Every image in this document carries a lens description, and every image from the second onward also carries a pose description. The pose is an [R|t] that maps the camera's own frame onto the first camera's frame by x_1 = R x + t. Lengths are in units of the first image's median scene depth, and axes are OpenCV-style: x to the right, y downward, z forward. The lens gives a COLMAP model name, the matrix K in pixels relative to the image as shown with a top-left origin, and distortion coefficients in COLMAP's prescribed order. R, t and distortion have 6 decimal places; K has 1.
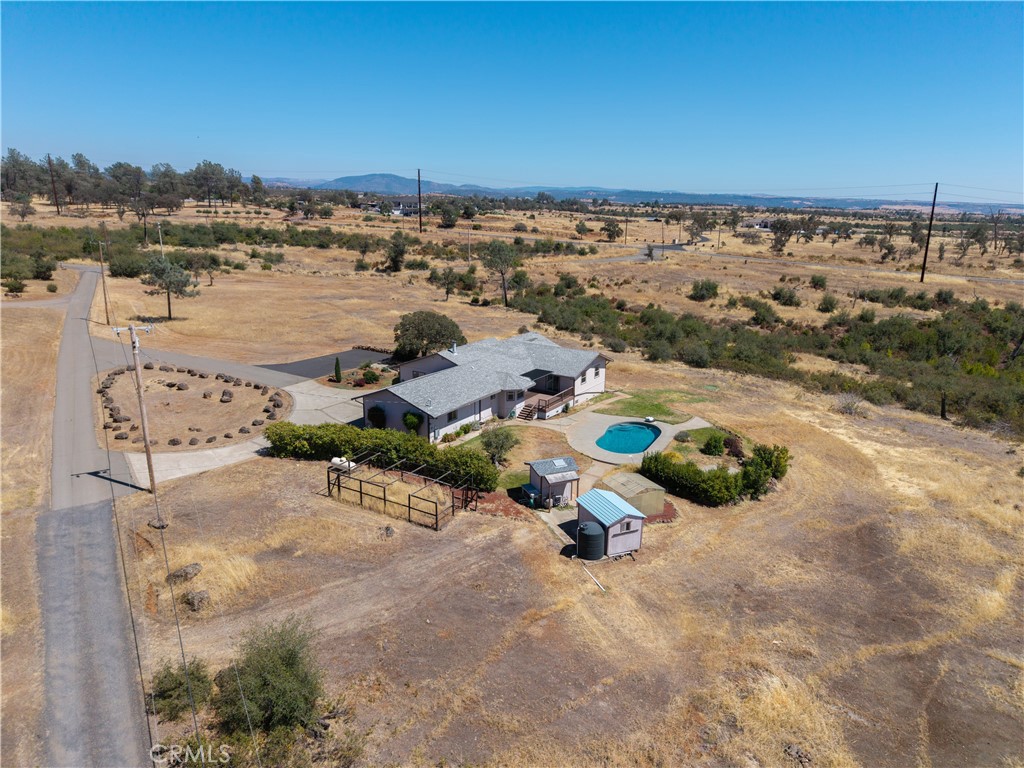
lens RADIAL K [[681.9, 0, 512.0], [0, 681.9, 384.0], [0, 0, 1]] dist [0.054180, -0.065553]
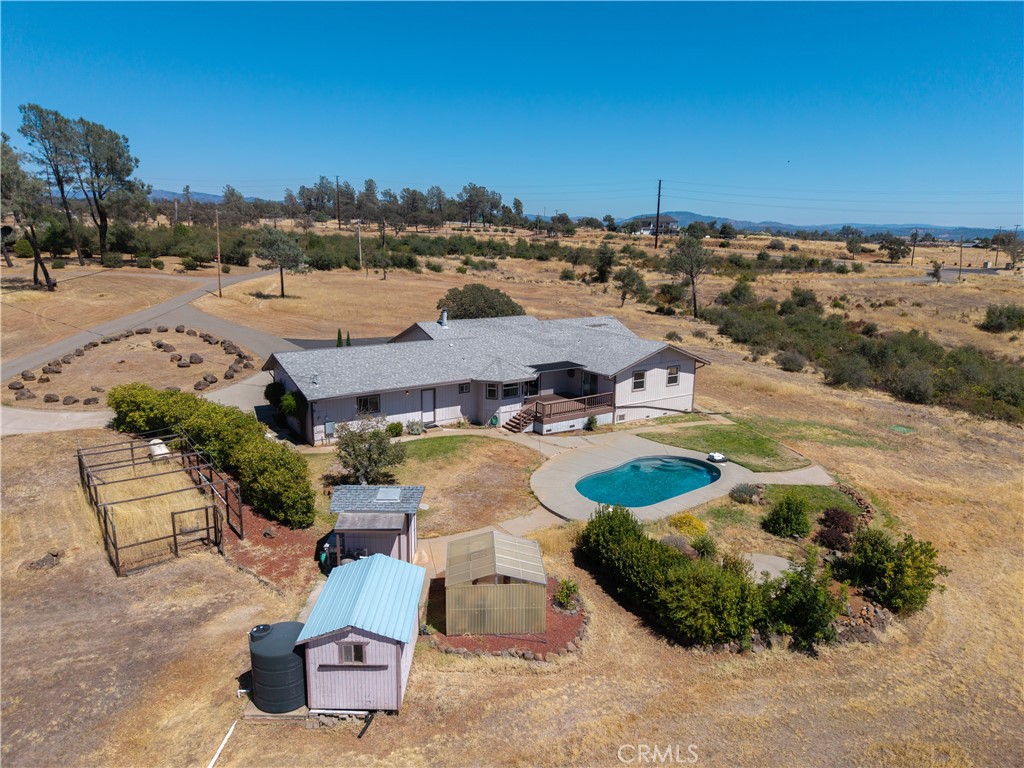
lens RADIAL K [[681.9, 0, 512.0], [0, 681.9, 384.0], [0, 0, 1]] dist [0.054180, -0.065553]
pose [[0.916996, 0.091548, -0.388249, 0.261184], [-0.111311, 0.993372, -0.028670, 0.026289], [0.383051, 0.069507, 0.921108, 0.398801]]
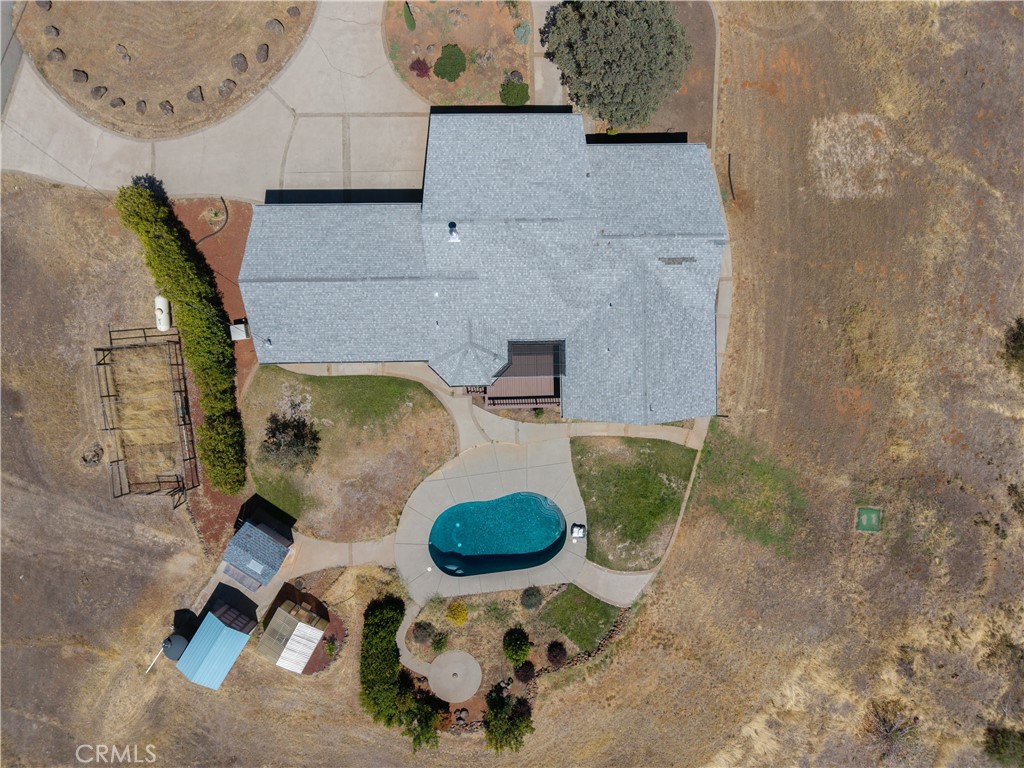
lens RADIAL K [[676.3, 0, 512.0], [0, 676.3, 384.0], [0, 0, 1]] dist [0.034242, -0.026529]
pose [[0.559620, 0.828675, 0.011135, 0.037689], [-0.233247, 0.144594, 0.961607, -0.591200], [0.795250, -0.540731, 0.274203, 0.840711]]
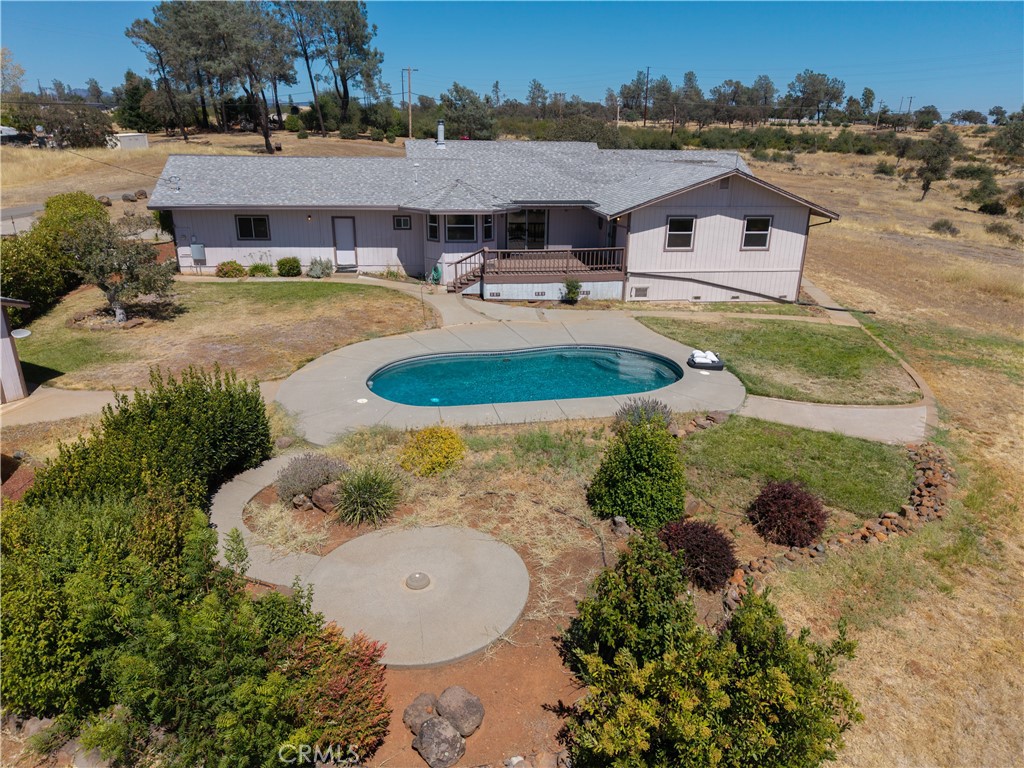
lens RADIAL K [[684.5, 0, 512.0], [0, 684.5, 384.0], [0, 0, 1]] dist [0.024782, -0.019076]
pose [[0.633552, 0.260736, -0.728442, 0.370843], [-0.211074, 0.964038, 0.161486, 0.030983], [0.744351, 0.051445, 0.665804, 0.731140]]
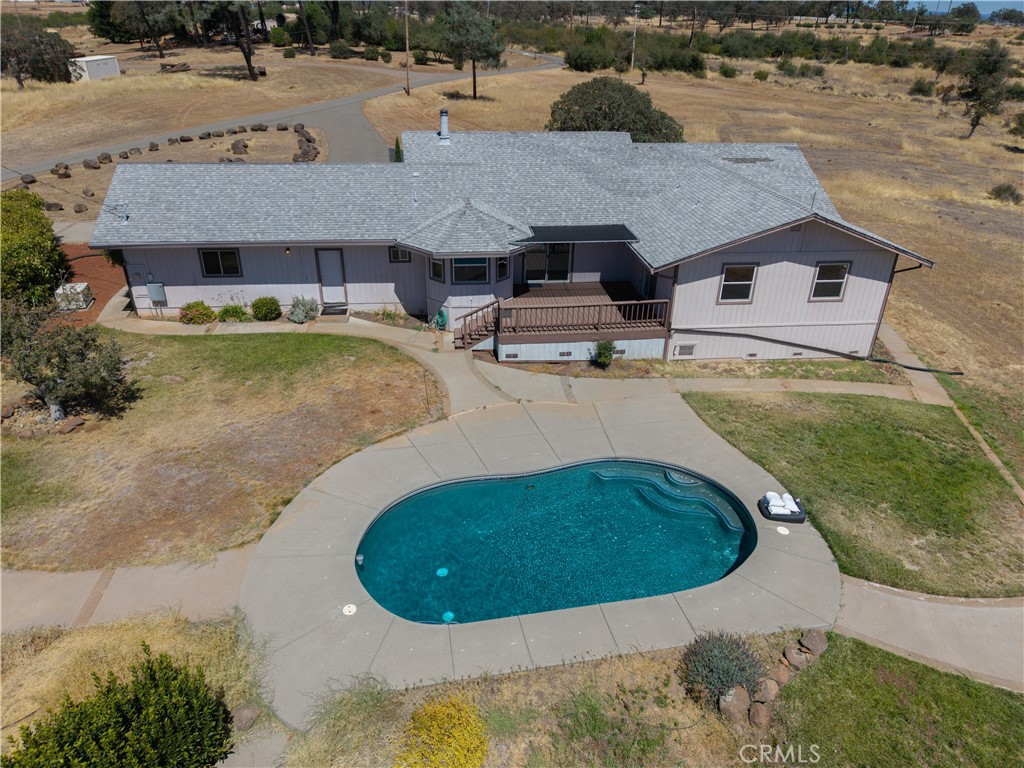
lens RADIAL K [[684.5, 0, 512.0], [0, 684.5, 384.0], [0, 0, 1]] dist [0.024782, -0.019076]
pose [[0.630022, 0.357990, -0.689141, 0.292985], [-0.214903, 0.933124, 0.288266, -0.038049], [0.746250, -0.033515, 0.664821, 0.765504]]
